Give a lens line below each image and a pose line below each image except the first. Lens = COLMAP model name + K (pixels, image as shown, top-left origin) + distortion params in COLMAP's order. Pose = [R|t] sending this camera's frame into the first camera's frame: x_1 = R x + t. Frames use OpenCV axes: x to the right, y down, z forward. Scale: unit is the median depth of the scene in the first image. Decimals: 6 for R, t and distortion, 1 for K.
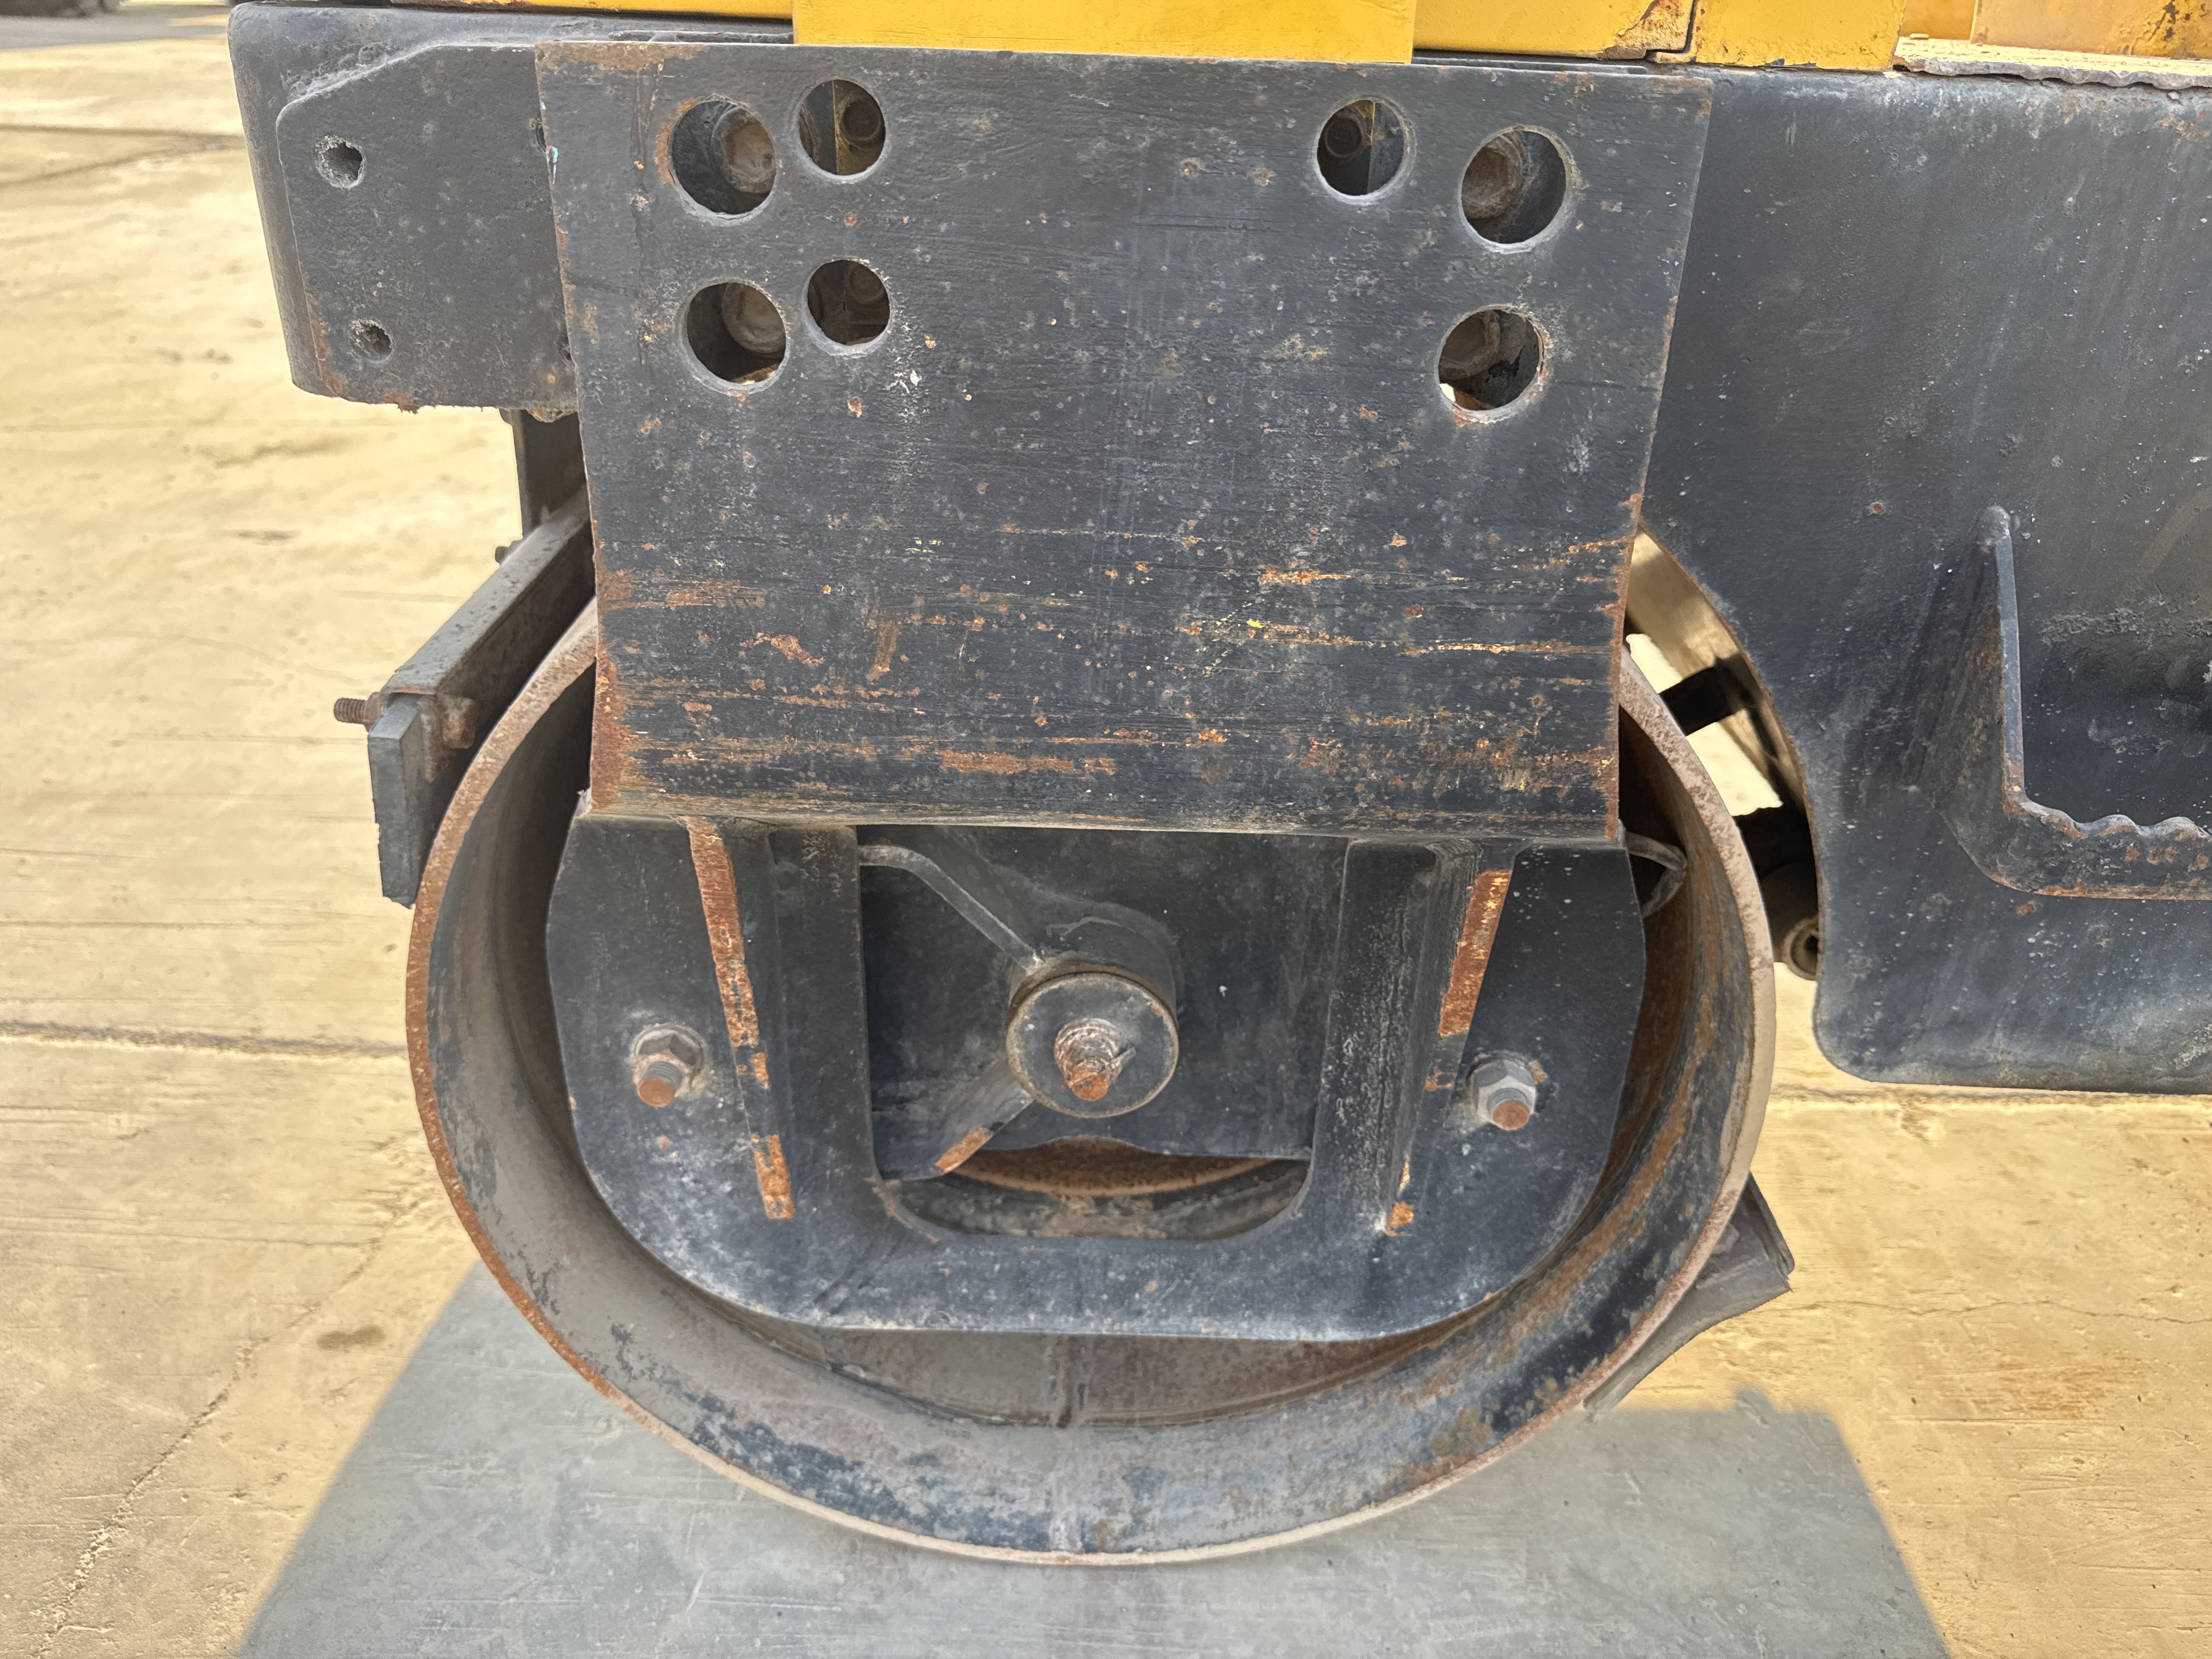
lens RADIAL K [[1615.8, 0, 1104.5], [0, 1615.8, 855.2], [0, 0, 1]] dist [0.044853, -0.089498]
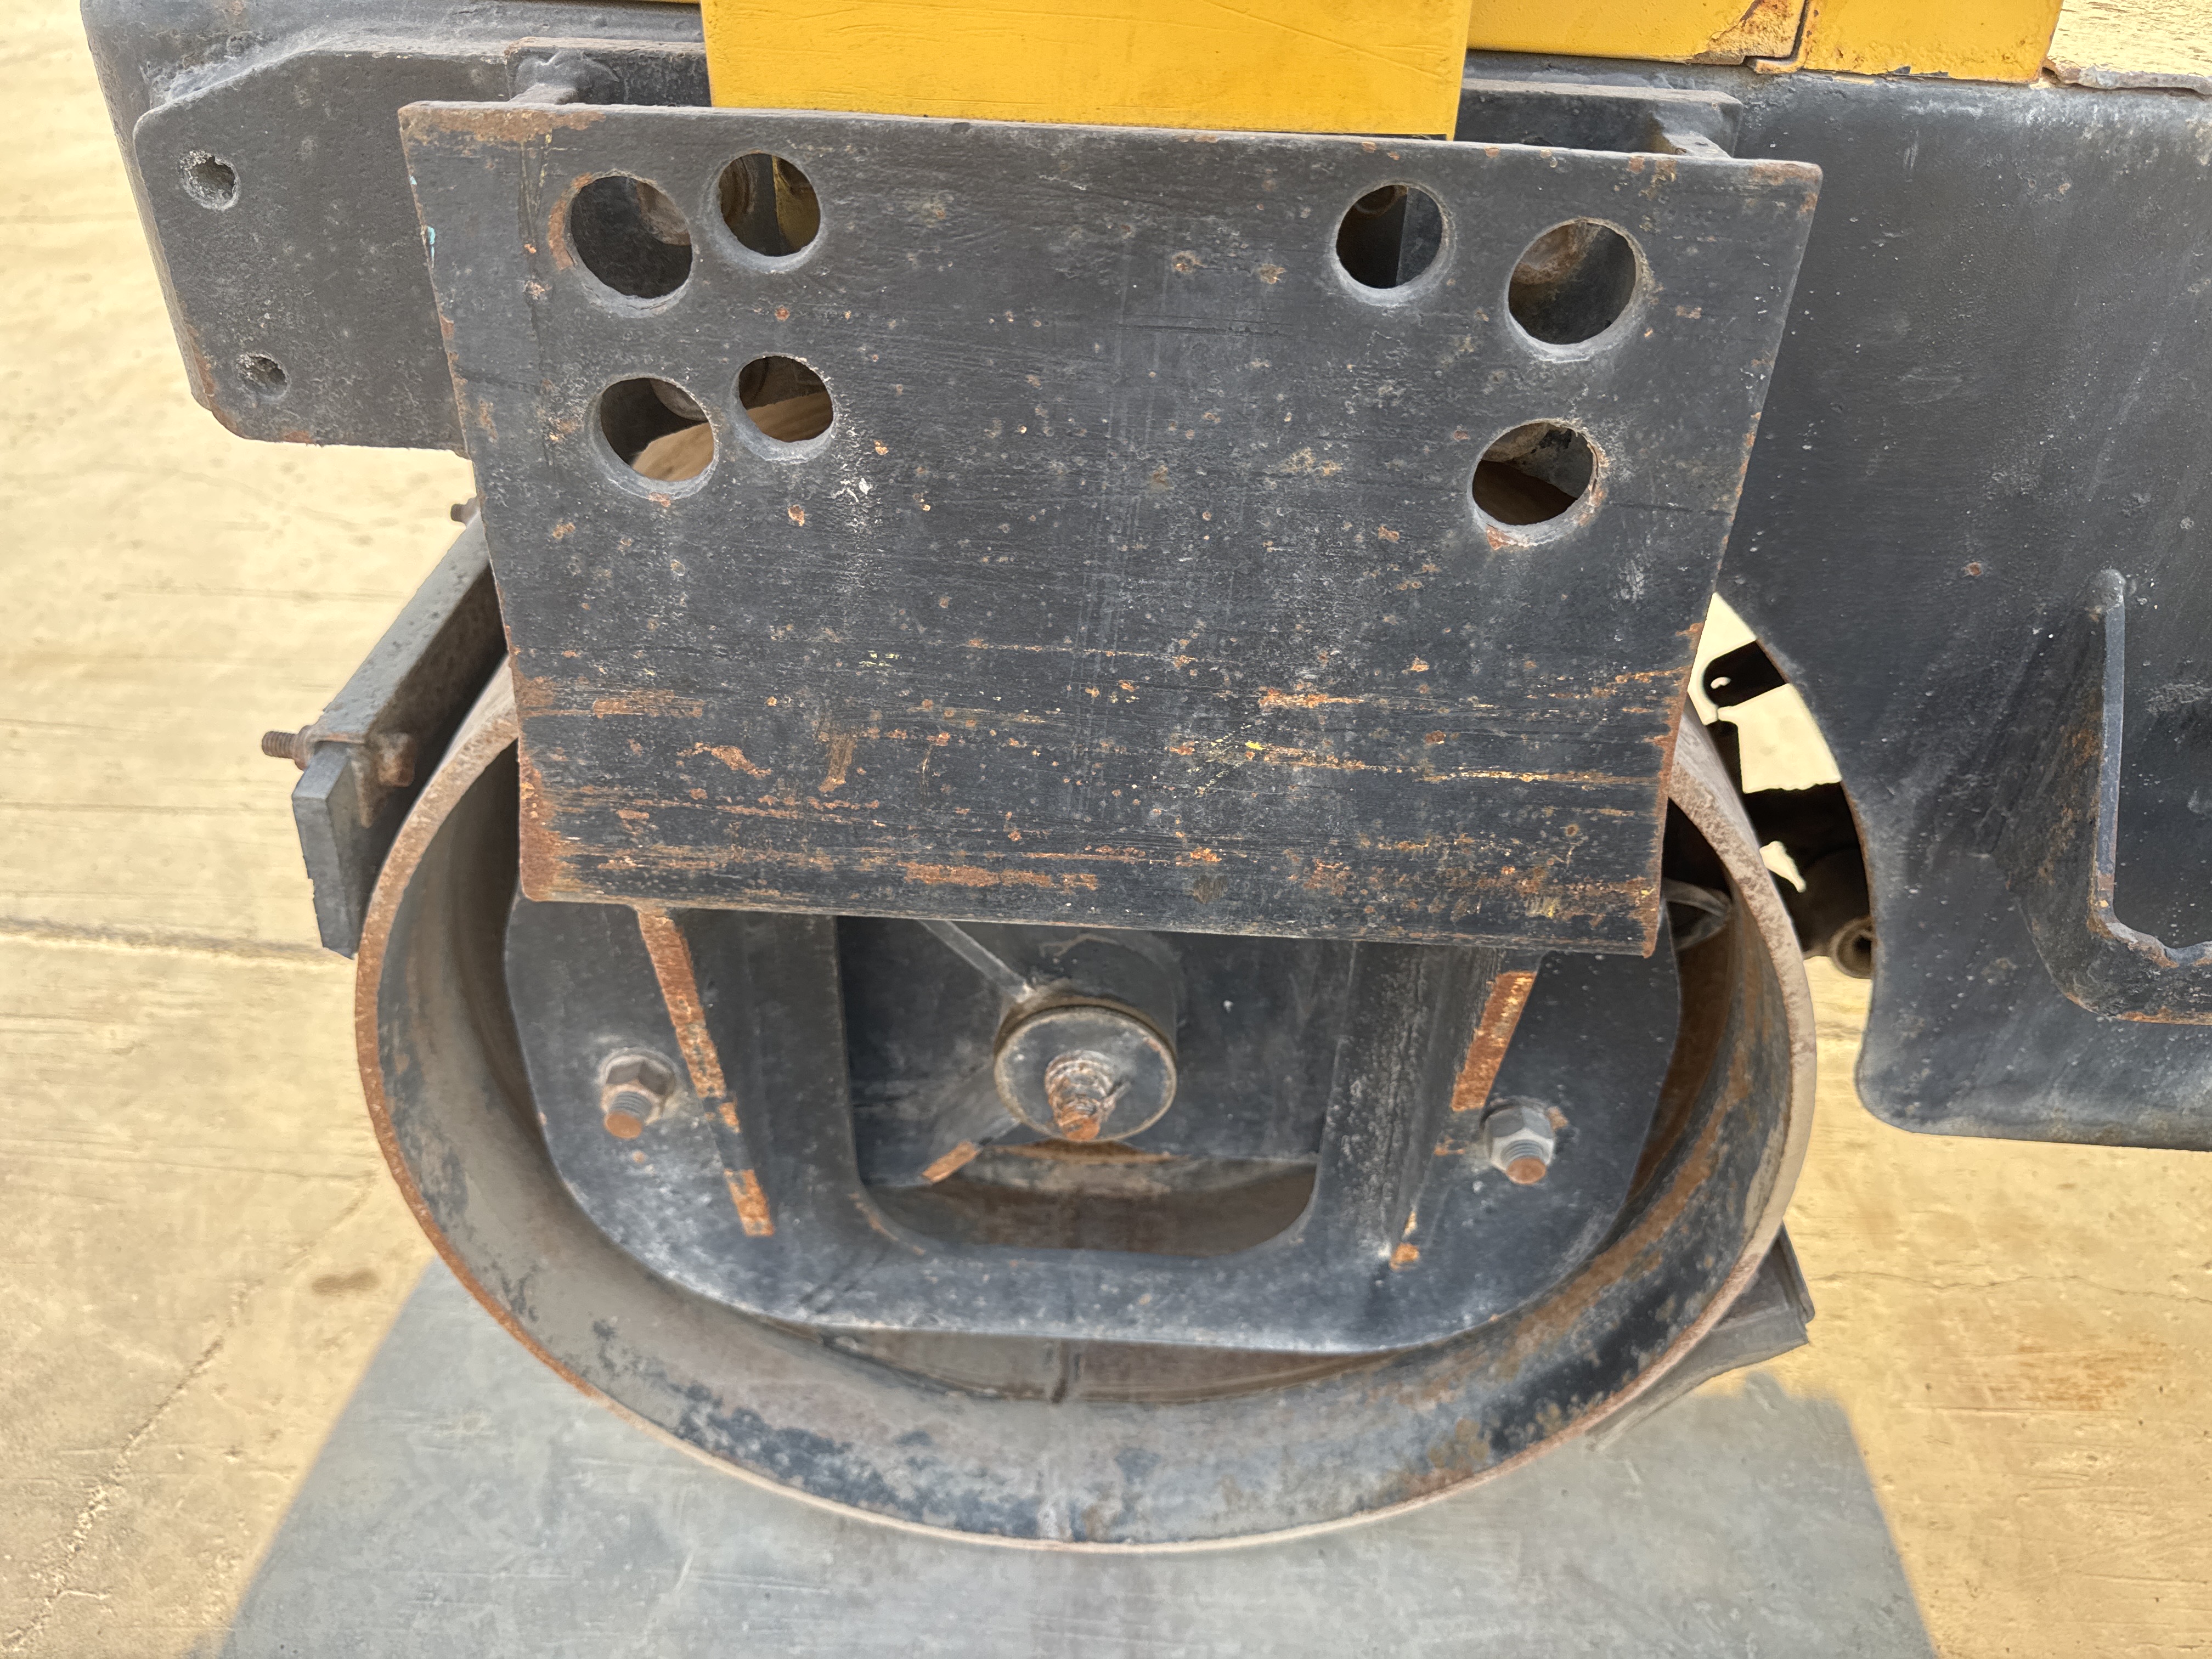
lens RADIAL K [[1615.8, 0, 1107.6], [0, 1615.8, 832.1], [0, 0, 1]] dist [0.044853, -0.089498]
pose [[0.999543, 0.021247, -0.021508, 0.031347], [-0.018225, 0.991072, 0.132079, -0.202379], [0.024122, -0.131627, 0.991006, 0.109921]]
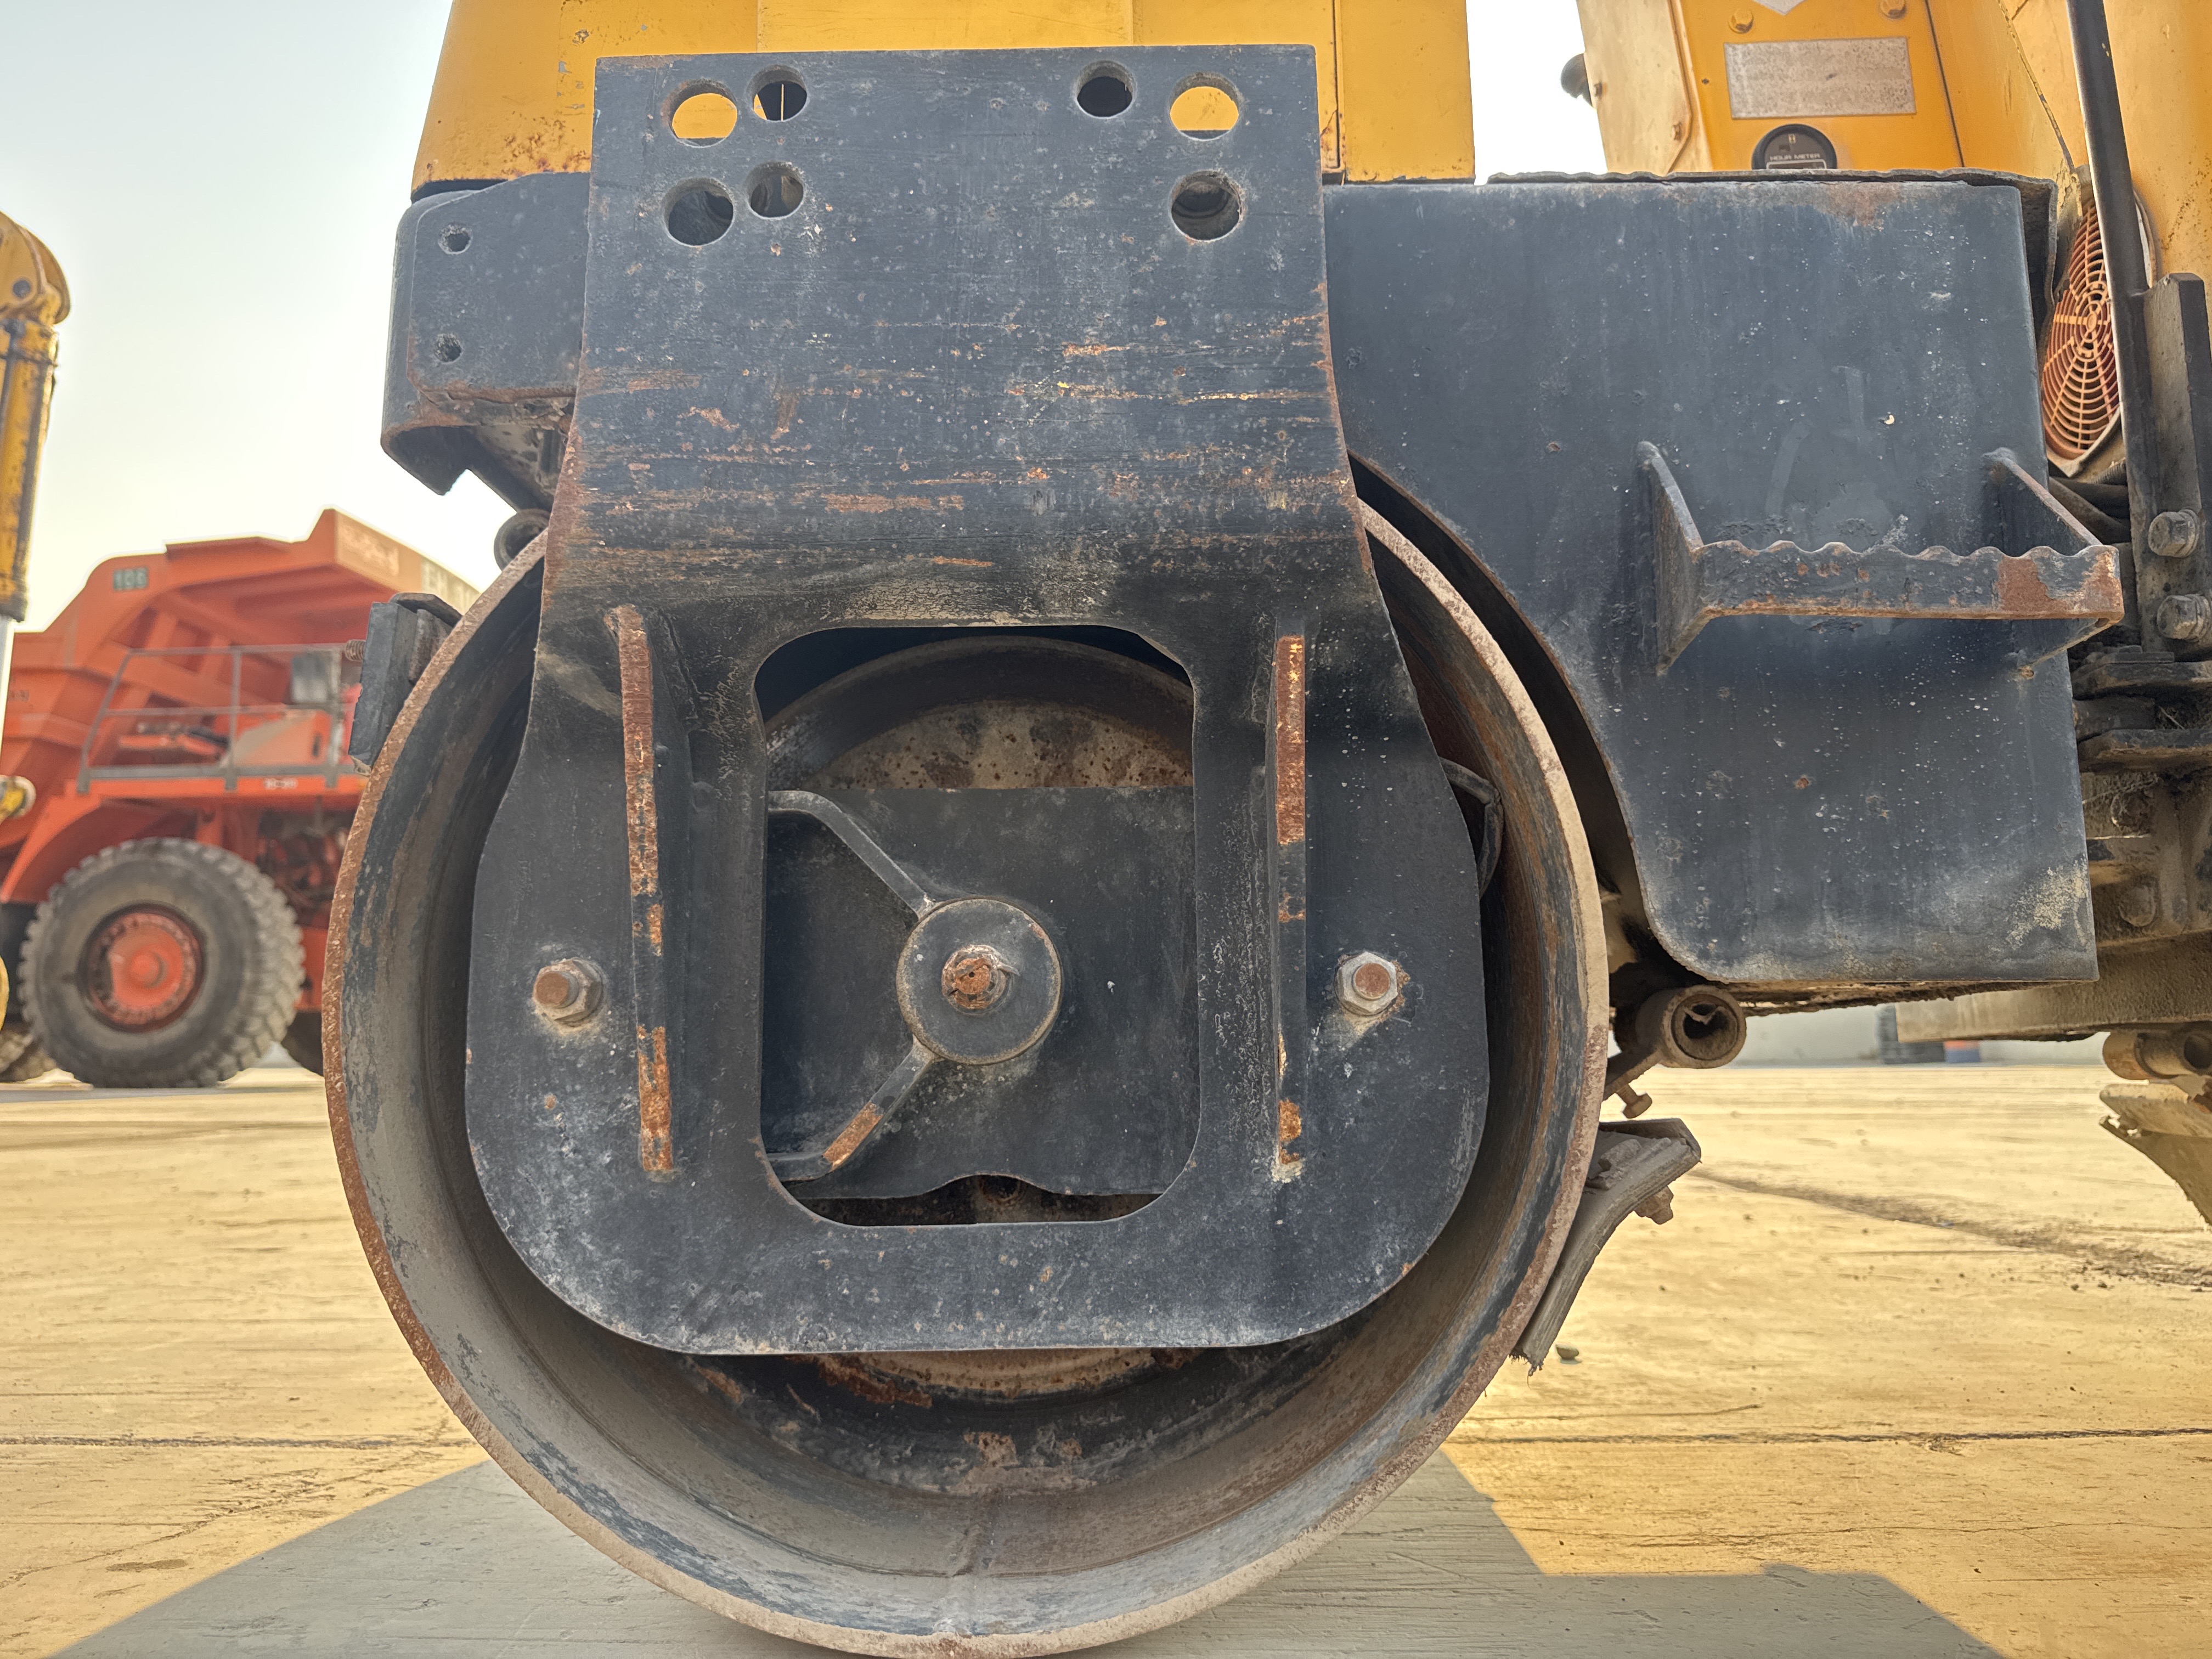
lens RADIAL K [[1615.8, 0, 1120.3], [0, 1615.8, 826.8], [0, 0, 1]] dist [0.044853, -0.089498]
pose [[0.999131, -0.041102, 0.006943, 0.111296], [0.036726, 0.789178, -0.613065, 0.933090], [0.019719, 0.612787, 0.790002, 0.152989]]
